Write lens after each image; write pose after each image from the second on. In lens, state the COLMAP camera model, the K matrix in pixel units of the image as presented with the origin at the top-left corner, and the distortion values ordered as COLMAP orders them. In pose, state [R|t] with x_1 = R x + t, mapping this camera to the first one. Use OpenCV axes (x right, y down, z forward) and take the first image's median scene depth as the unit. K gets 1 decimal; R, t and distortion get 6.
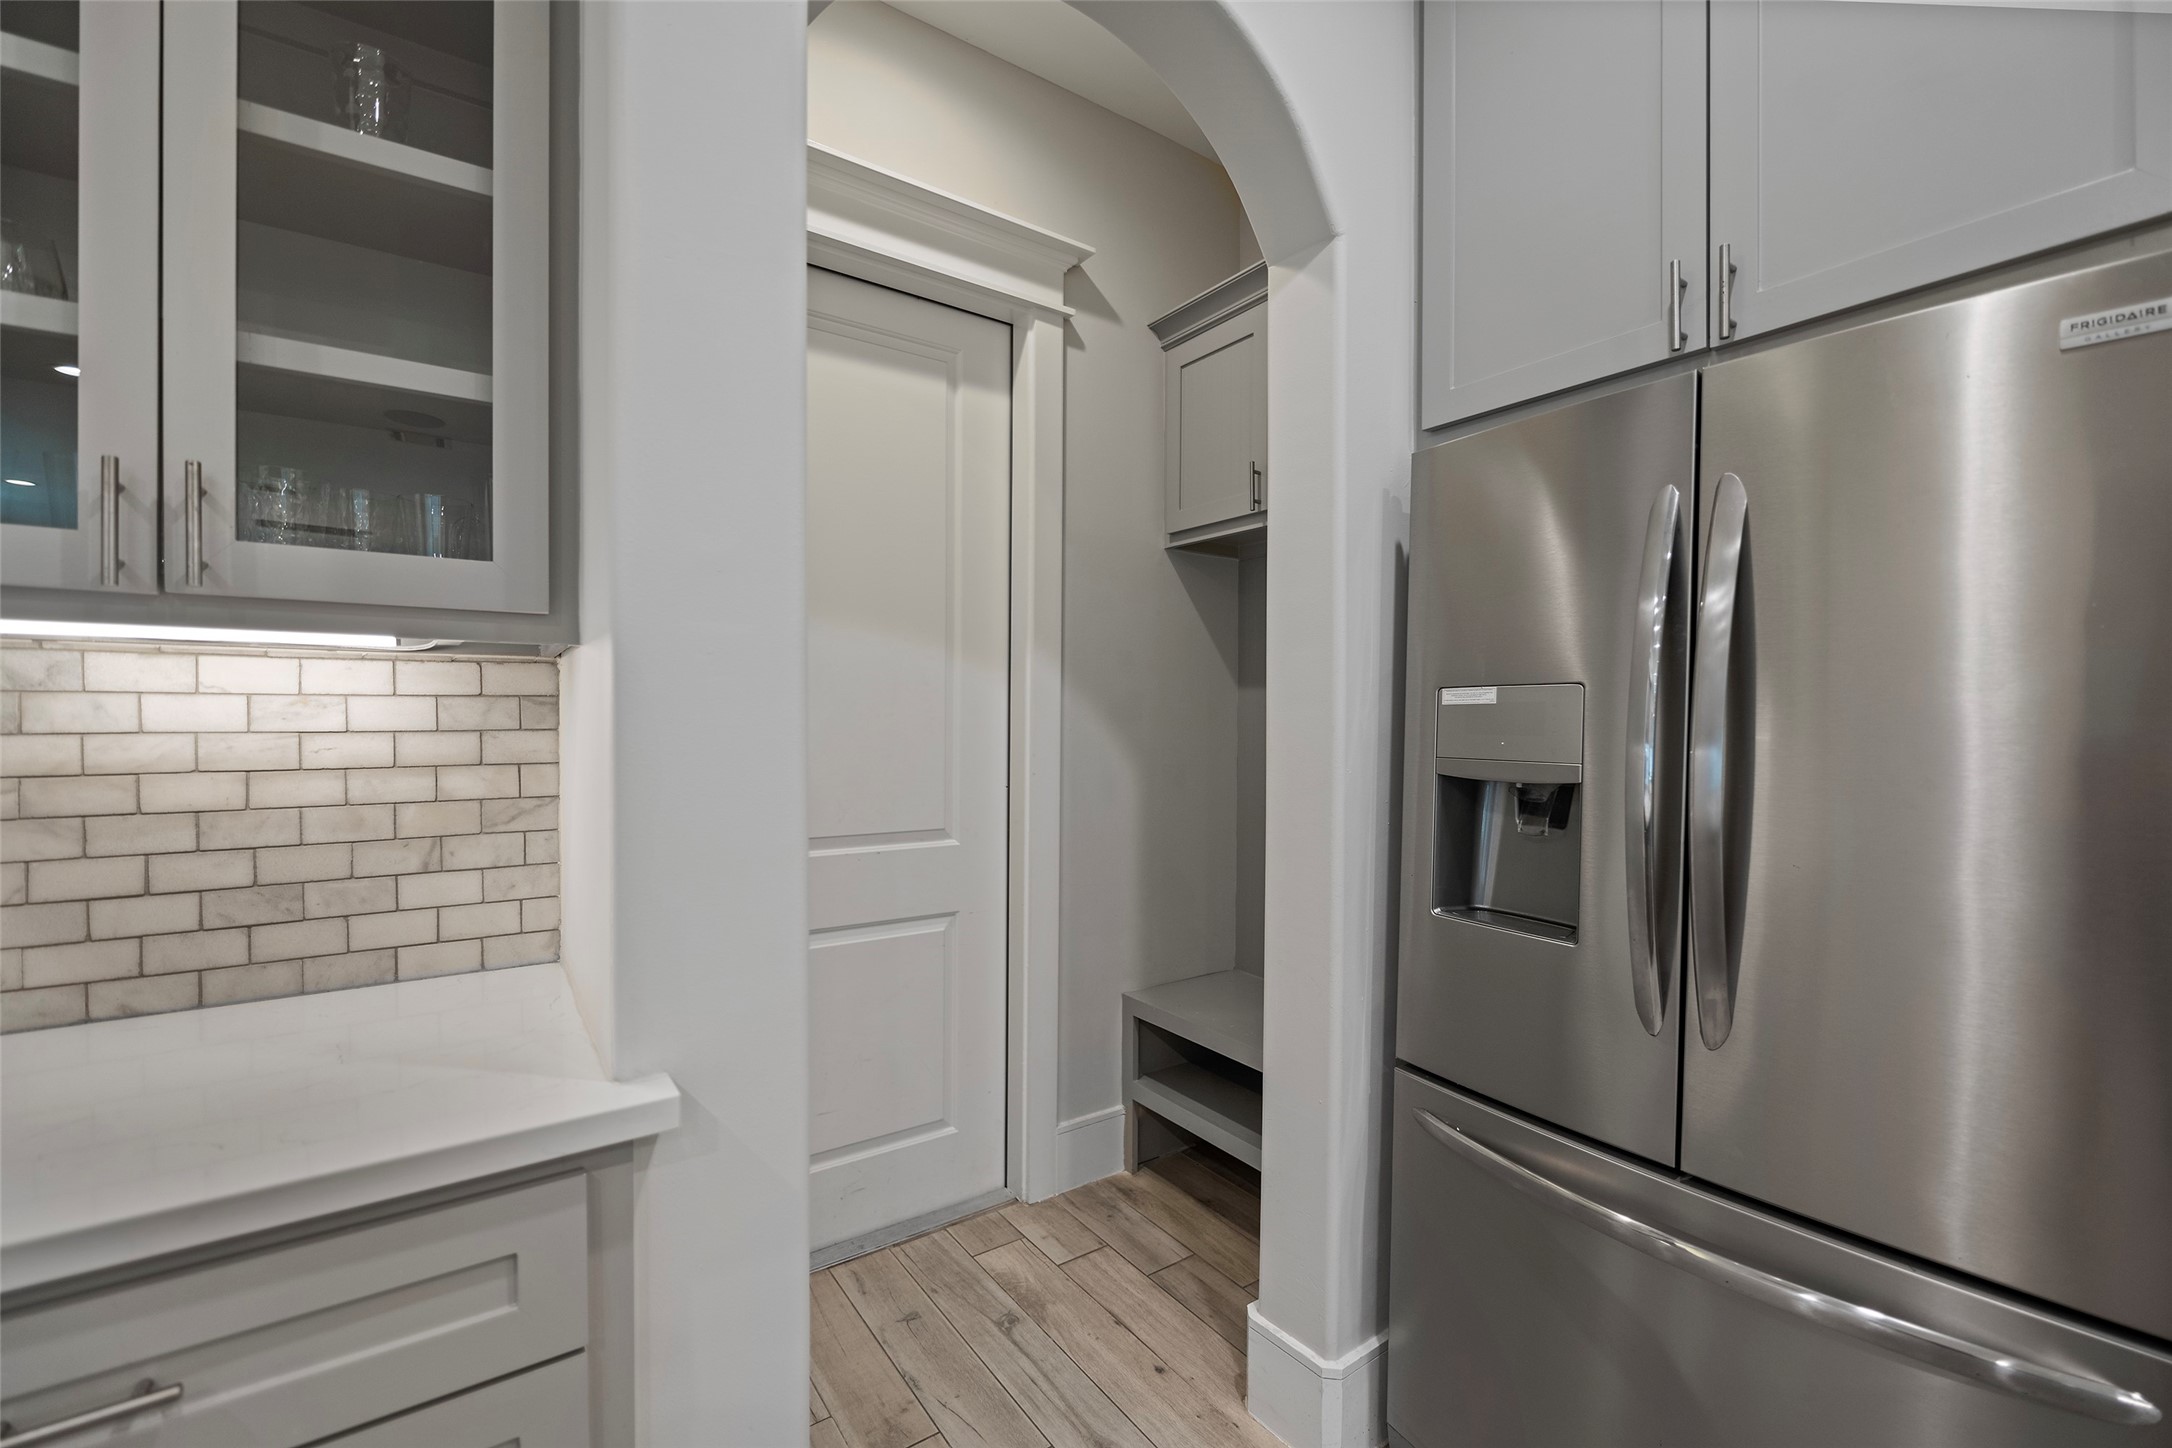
lens RADIAL K [[885.2, 0, 1095.8], [0, 885.2, 708.5], [0, 0, 1]] dist [-0.002724, 0.000339]
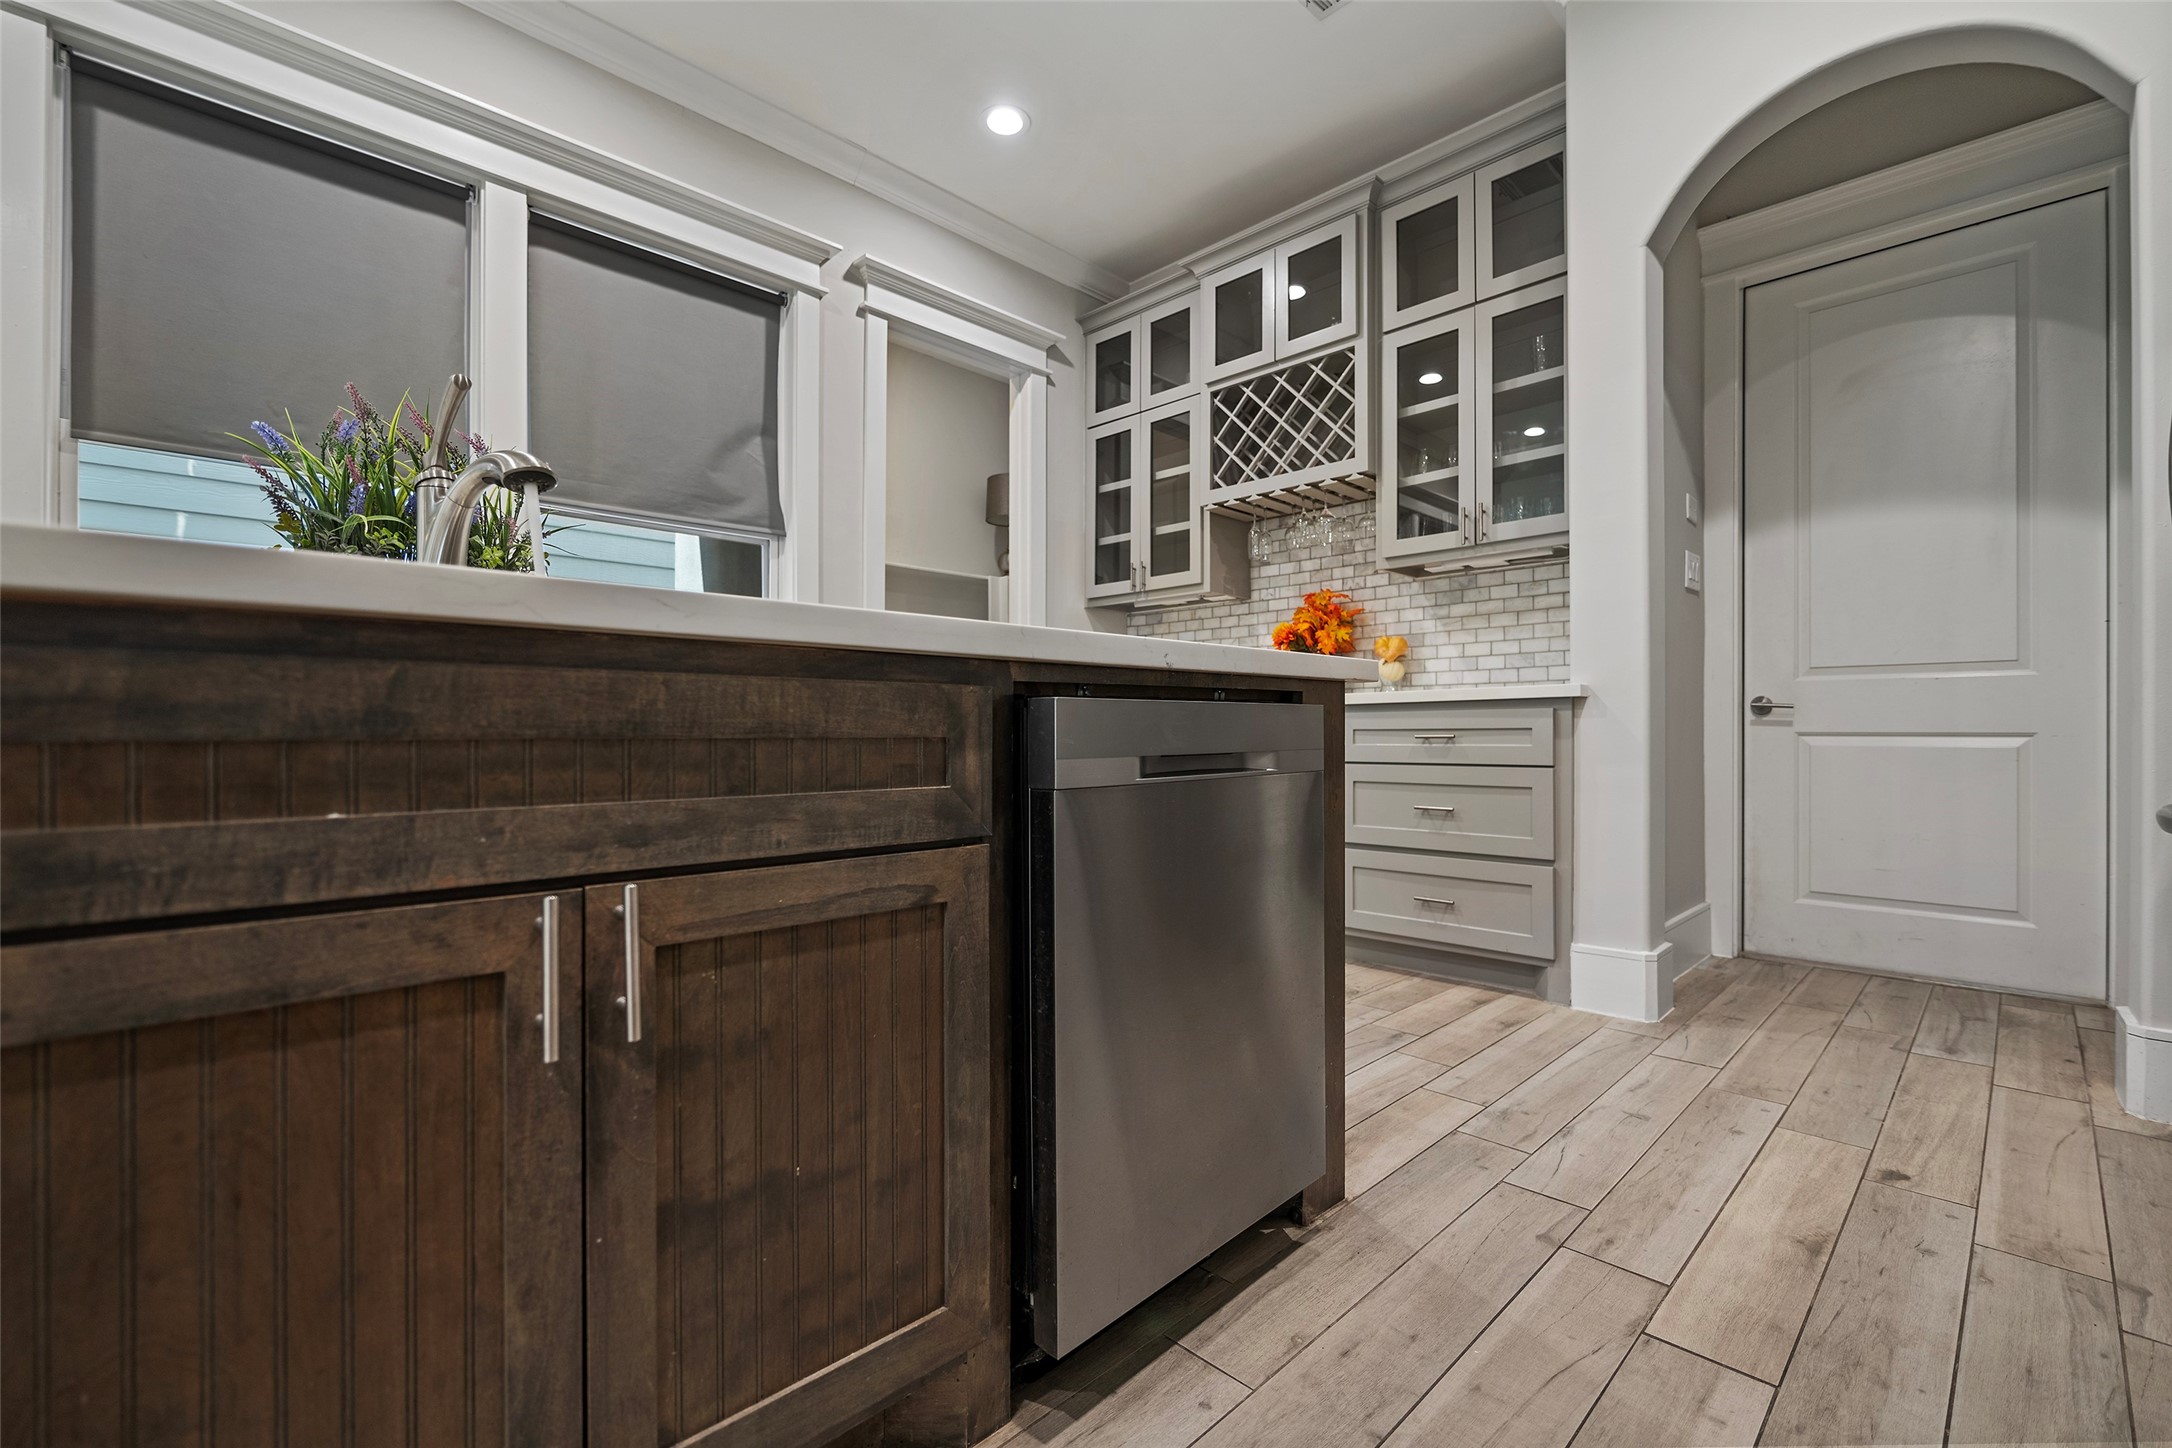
lens RADIAL K [[932.8, 0, 1081.0], [0, 932.8, 740.2], [0, 0, 1]] dist [-0.000386, 0.000059]
pose [[0.150455, -0.005539, -0.988601, 1.726429], [0.011544, 0.999926, -0.003845, 0.475147], [0.988549, -0.010834, 0.150508, -0.789978]]
